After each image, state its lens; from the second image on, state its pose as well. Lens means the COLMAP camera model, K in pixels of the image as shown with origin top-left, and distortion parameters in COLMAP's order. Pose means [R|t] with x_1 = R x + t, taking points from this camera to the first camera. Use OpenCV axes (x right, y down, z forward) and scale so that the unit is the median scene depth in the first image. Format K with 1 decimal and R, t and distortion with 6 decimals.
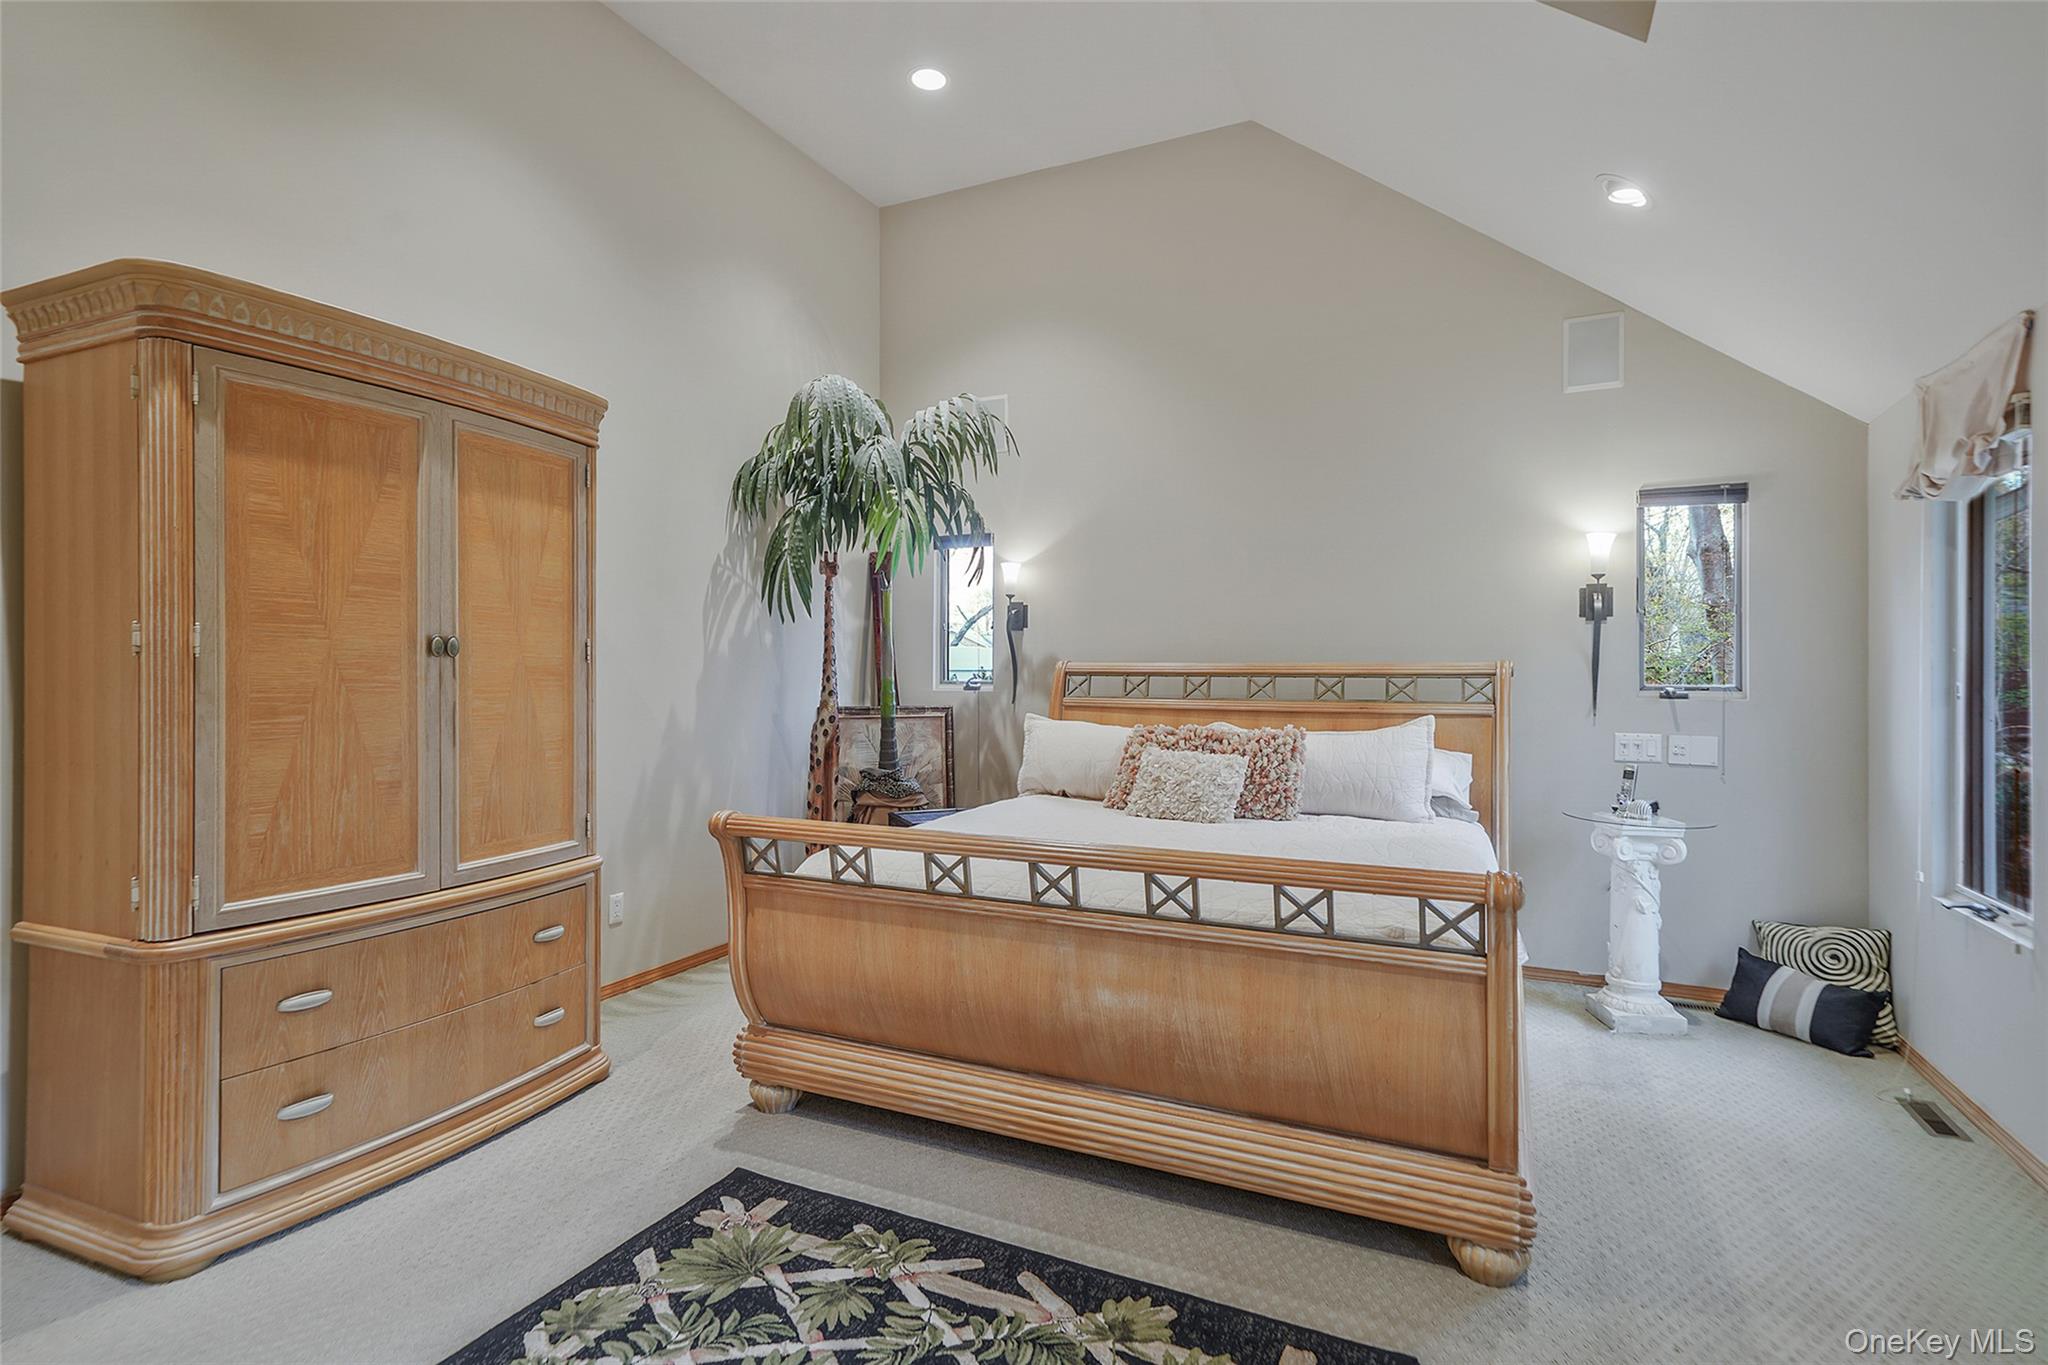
lens RADIAL K [[1048.6, 0, 1020.9], [0, 1048.6, 676.4], [0, 0, 1]] dist [0.021415, -0.000748]
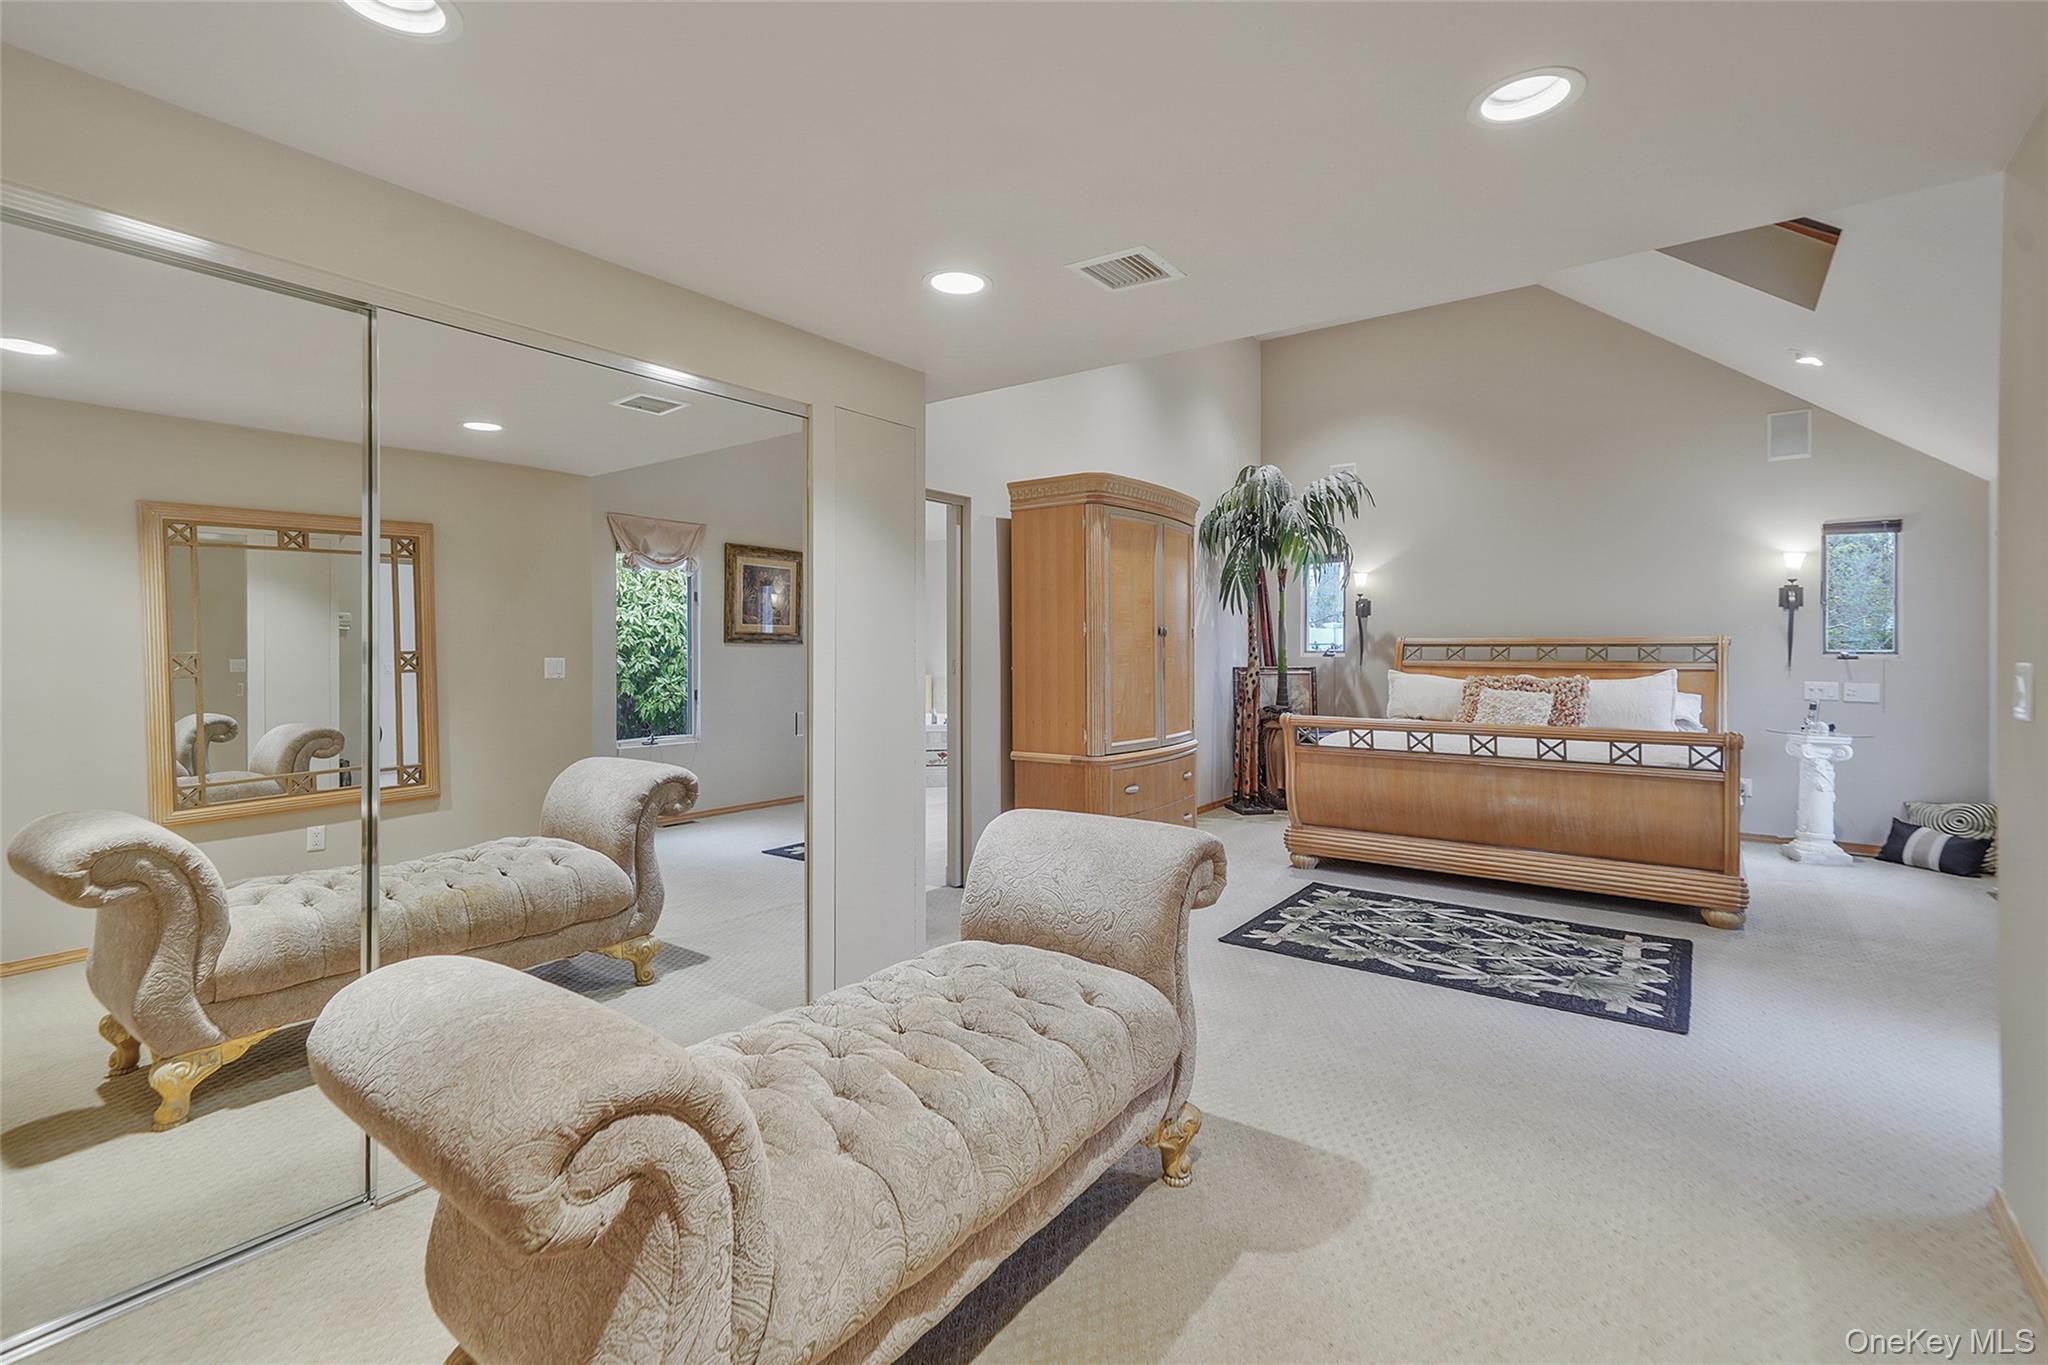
lens RADIAL K [[903.8, 0, 1060.6], [0, 903.8, 657.7], [0, 0, 1]] dist [0.012302, 0.000444]
pose [[0.982572, -0.001030, -0.185881, -0.280957], [0.002408, 0.999971, 0.007190, 0.006884], [0.185868, -0.007512, 0.982546, -0.555934]]
